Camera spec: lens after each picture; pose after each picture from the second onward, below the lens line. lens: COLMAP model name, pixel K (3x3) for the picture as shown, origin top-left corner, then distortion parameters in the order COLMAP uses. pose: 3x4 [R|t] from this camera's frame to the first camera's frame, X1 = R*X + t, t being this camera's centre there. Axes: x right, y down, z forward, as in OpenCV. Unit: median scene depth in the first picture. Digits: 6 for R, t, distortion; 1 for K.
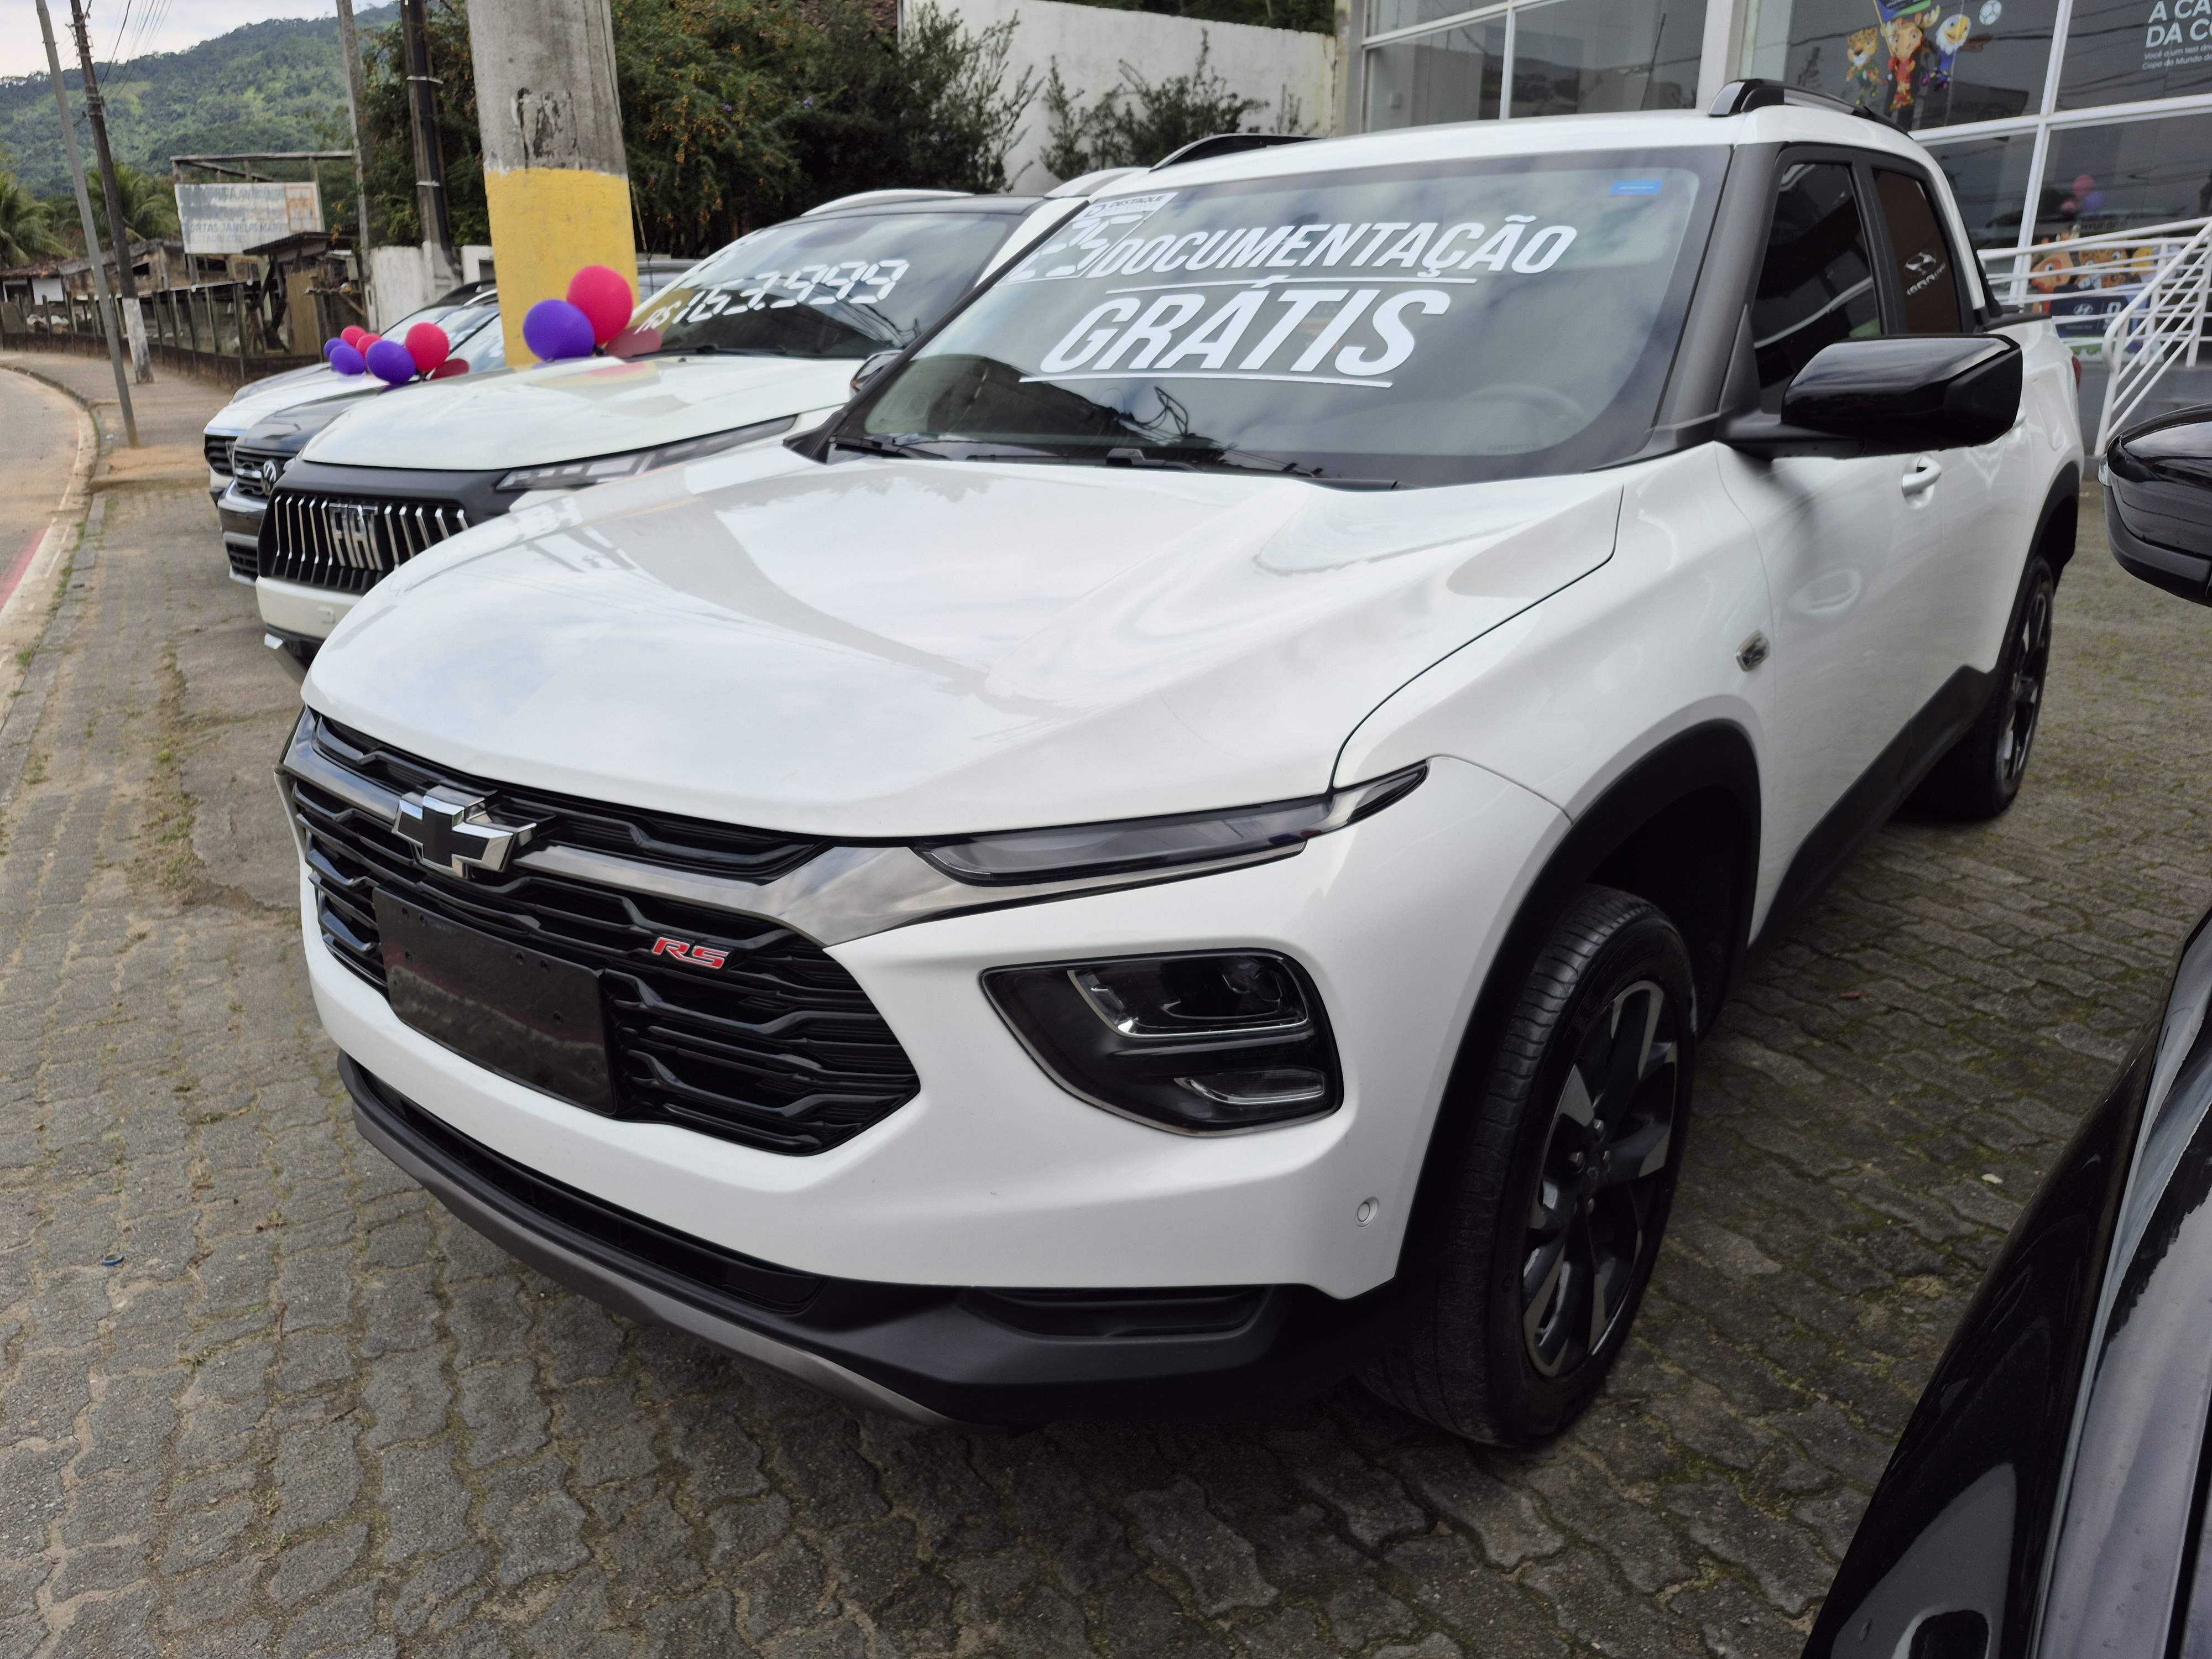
lens RADIAL K [[1580.9, 0, 1102.1], [0, 1580.9, 825.1], [0, 0, 1]] dist [0.013353, -0.009281]
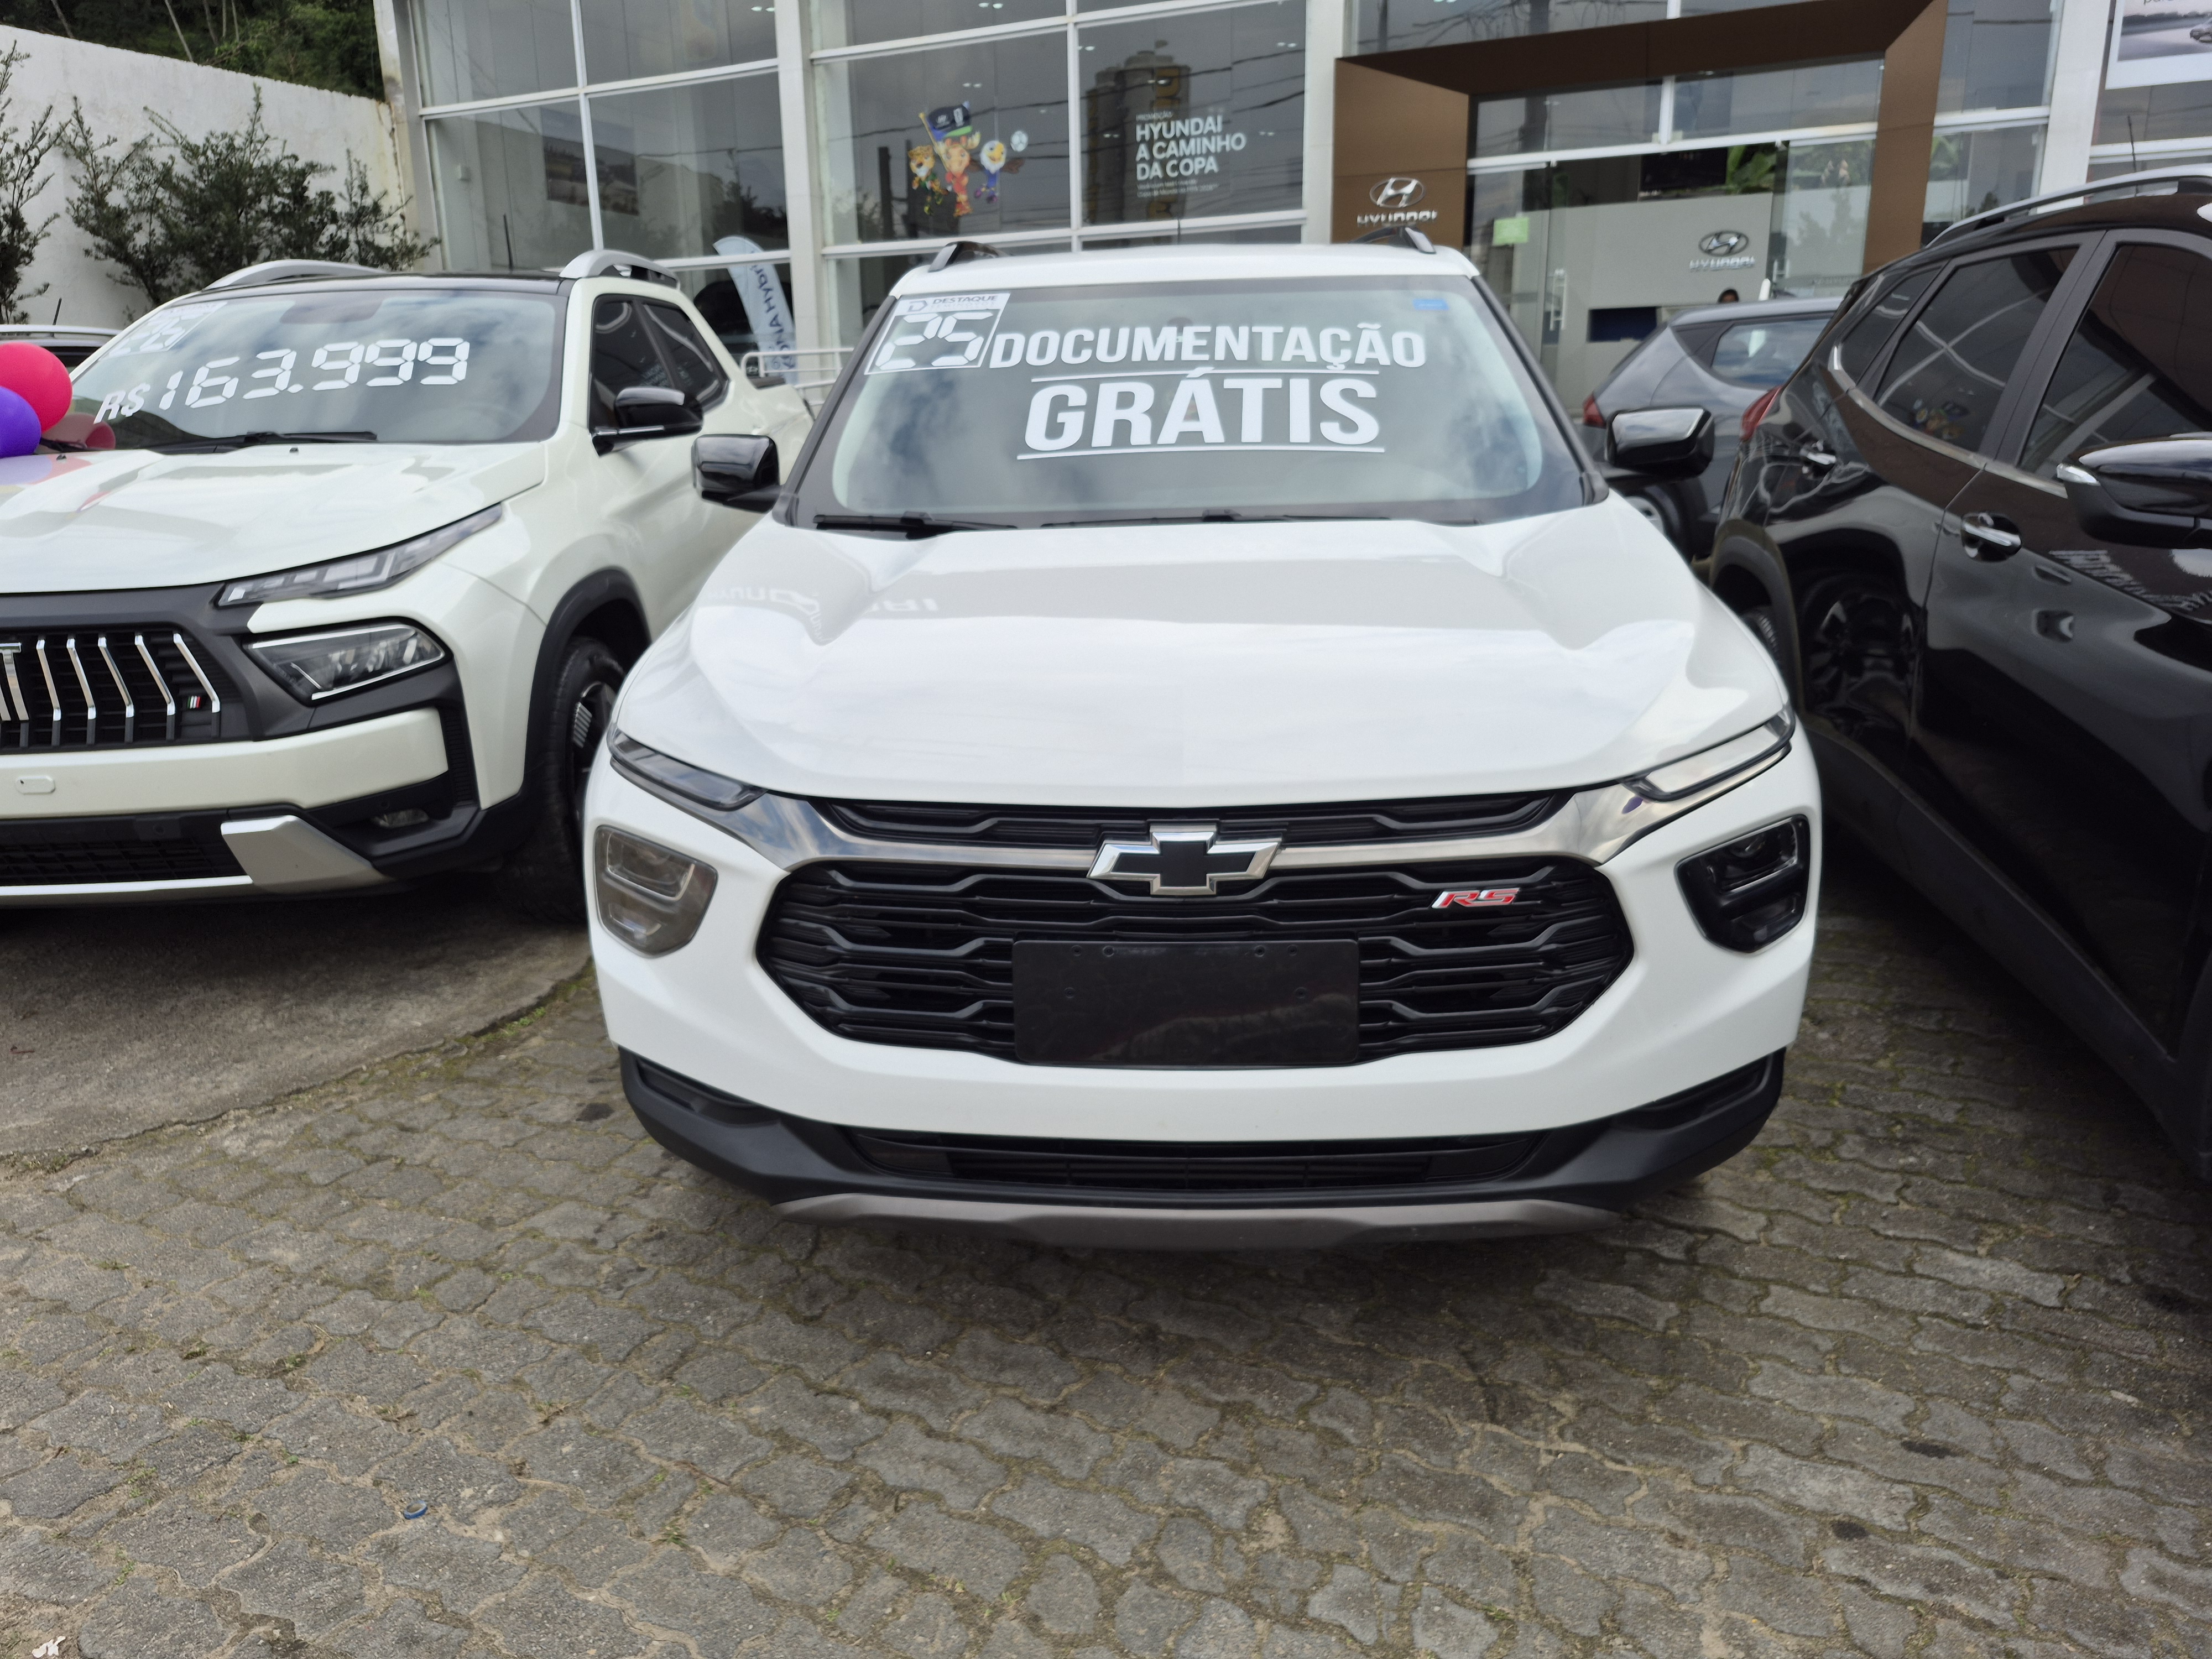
lens RADIAL K [[1561.2, 0, 1107.0], [0, 1561.2, 804.7], [0, 0, 1]] dist [0.014633, -0.002547]
pose [[0.817251, -0.156869, 0.554521, -0.128291], [0.183950, 0.982911, 0.006952, -0.006227], [-0.546135, 0.096322, 0.832141, 0.010692]]
